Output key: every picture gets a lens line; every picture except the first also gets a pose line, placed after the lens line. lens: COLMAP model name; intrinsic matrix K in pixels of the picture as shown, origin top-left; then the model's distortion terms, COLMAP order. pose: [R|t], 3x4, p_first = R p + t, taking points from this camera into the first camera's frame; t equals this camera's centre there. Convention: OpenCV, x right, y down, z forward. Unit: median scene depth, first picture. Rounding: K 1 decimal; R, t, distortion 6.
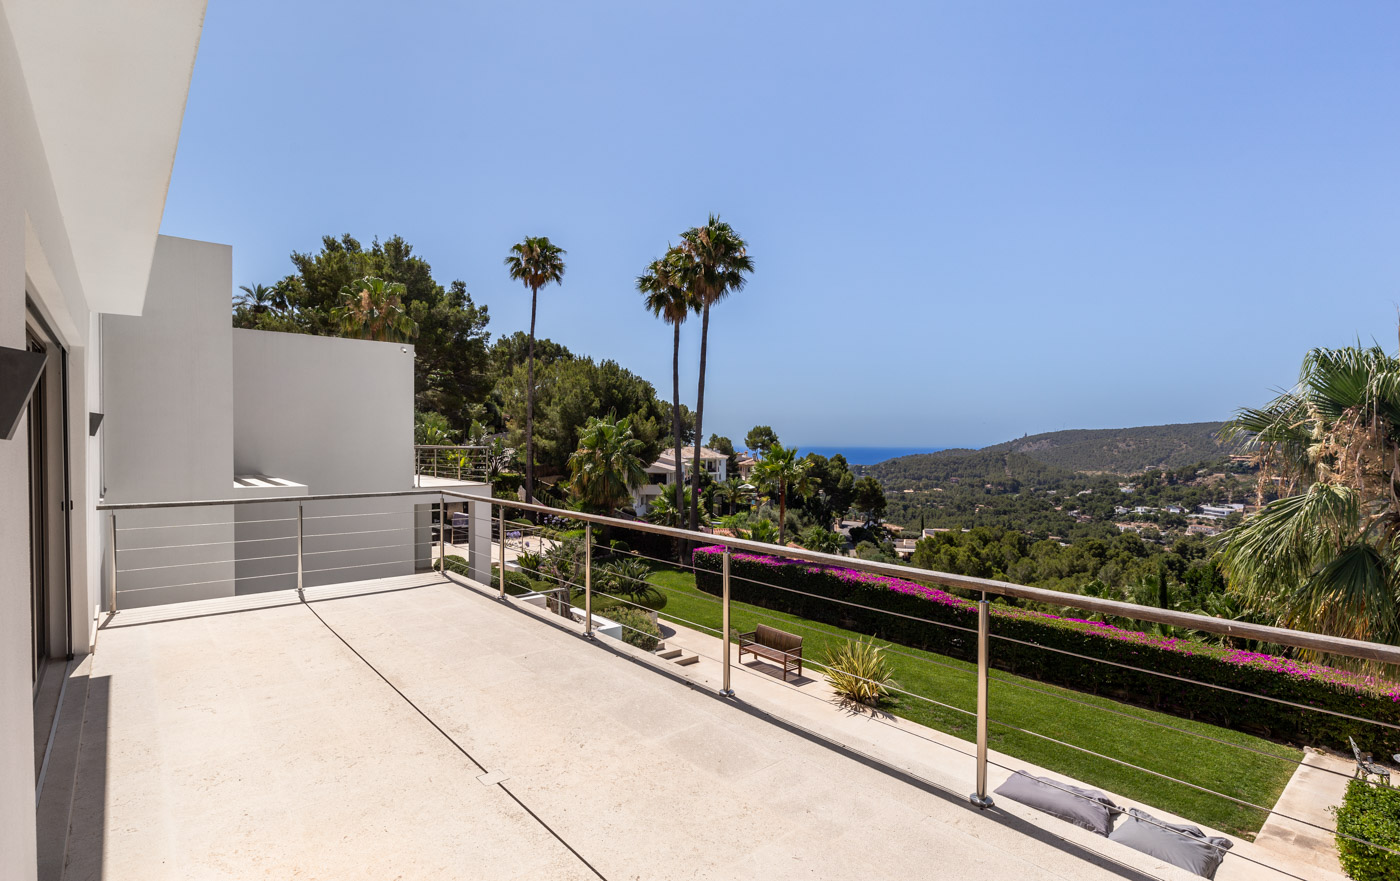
lens RADIAL K [[662.1, 0, 696.0], [0, 662.1, 459.4], [0, 0, 1]] dist [0.000860, 0.000721]
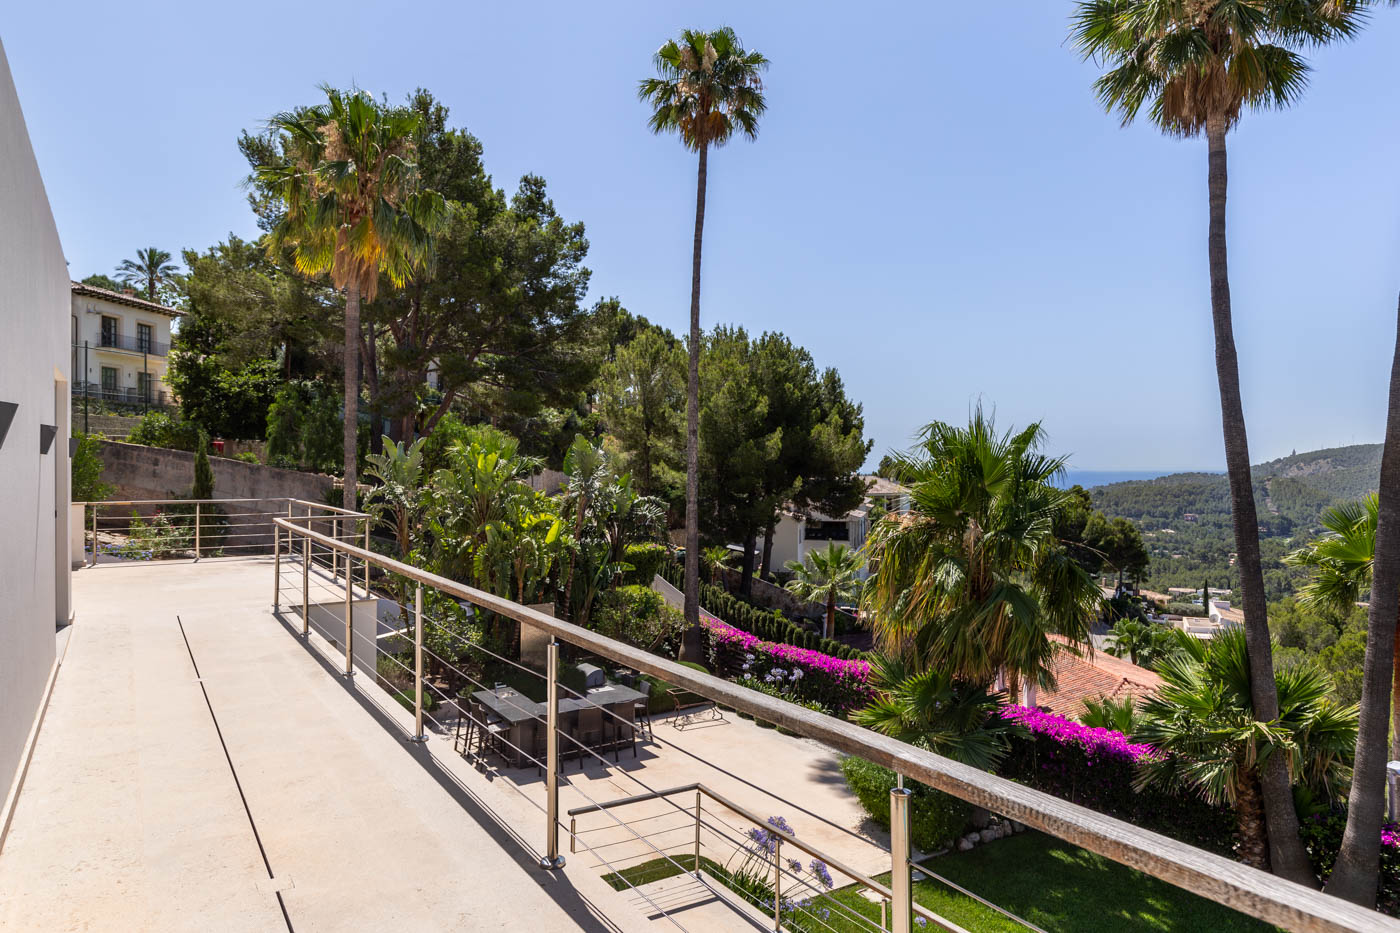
lens RADIAL K [[900.3, 0, 724.2], [0, 900.3, 472.6], [0, 0, 1]] dist [-0.001709, -0.003549]
pose [[0.993503, -0.004373, -0.113722, -0.221254], [0.002170, 0.999808, -0.019487, -0.029280], [0.113785, 0.019113, 0.993322, 0.540744]]
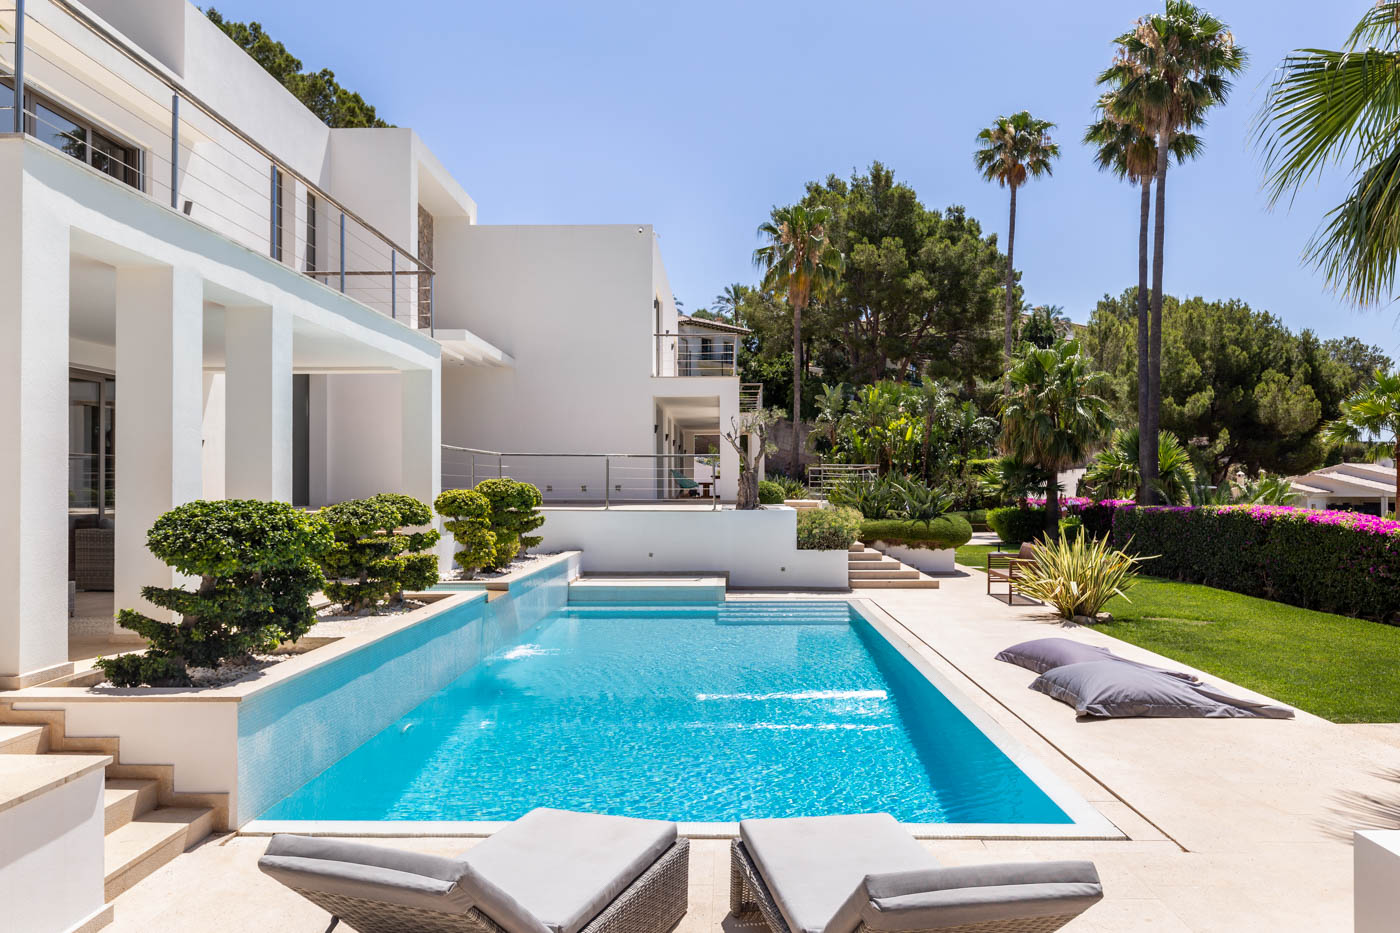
lens RADIAL K [[1006.8, 0, 706.4], [0, 1006.8, 466.9], [0, 0, 1]] dist [-0.019584, 0.001472]
pose [[0.749749, -0.017402, -0.661494, 0.292465], [-0.012007, 0.999132, -0.039893, 0.116746], [0.661613, 0.037852, 0.748889, -0.000540]]
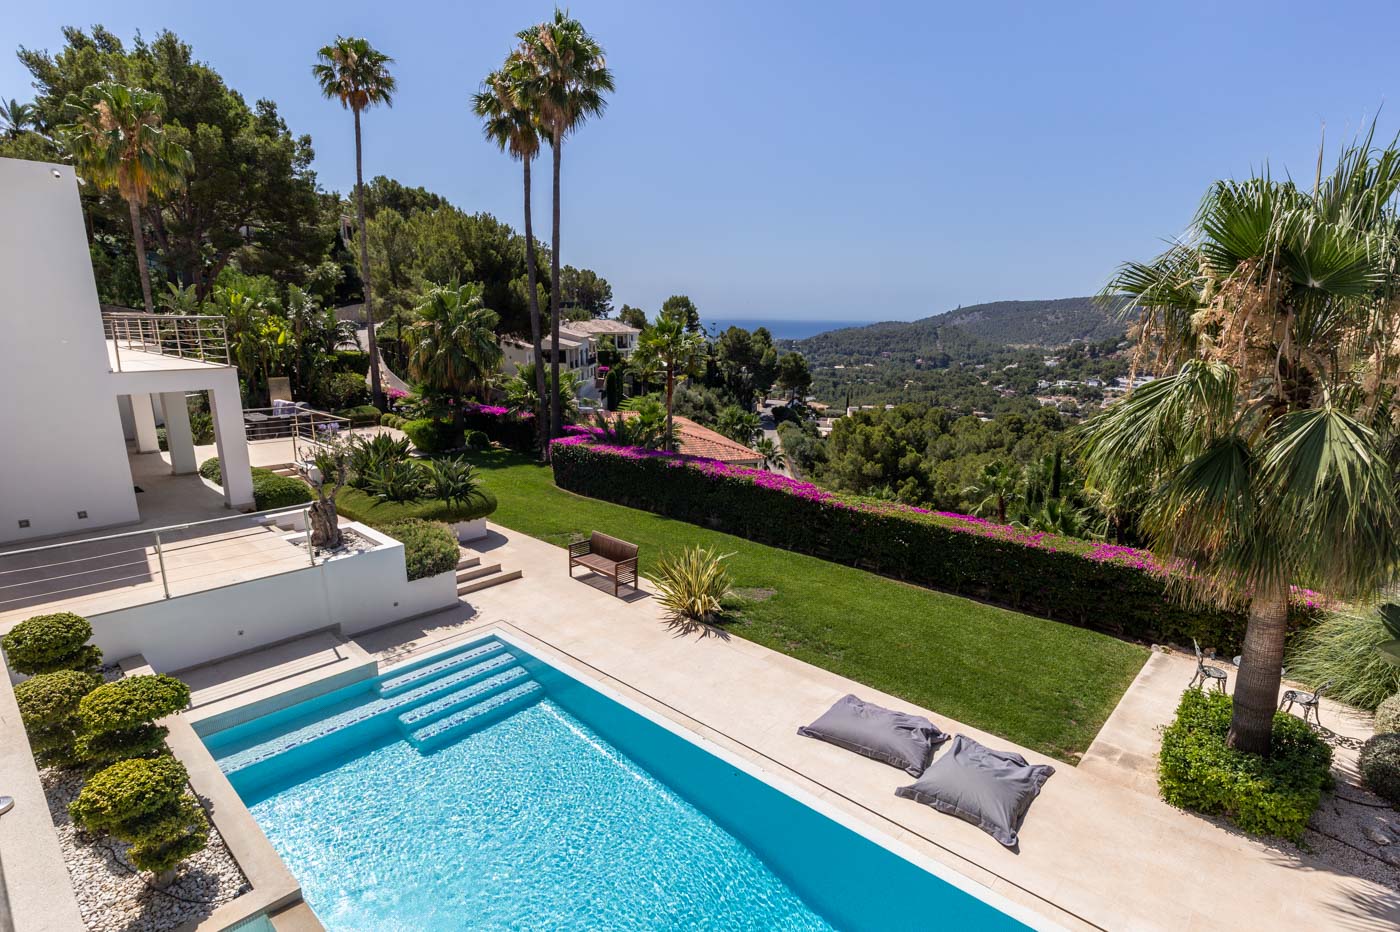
lens RADIAL K [[706.4, 0, 707.9], [0, 706.4, 480.6], [0, 0, 1]] dist [0.003802, -0.001863]
pose [[0.991576, -0.029357, 0.126154, 0.069616], [0.003044, 0.978989, 0.203889, 0.000932], [-0.129489, -0.201788, 0.970832, 0.062987]]
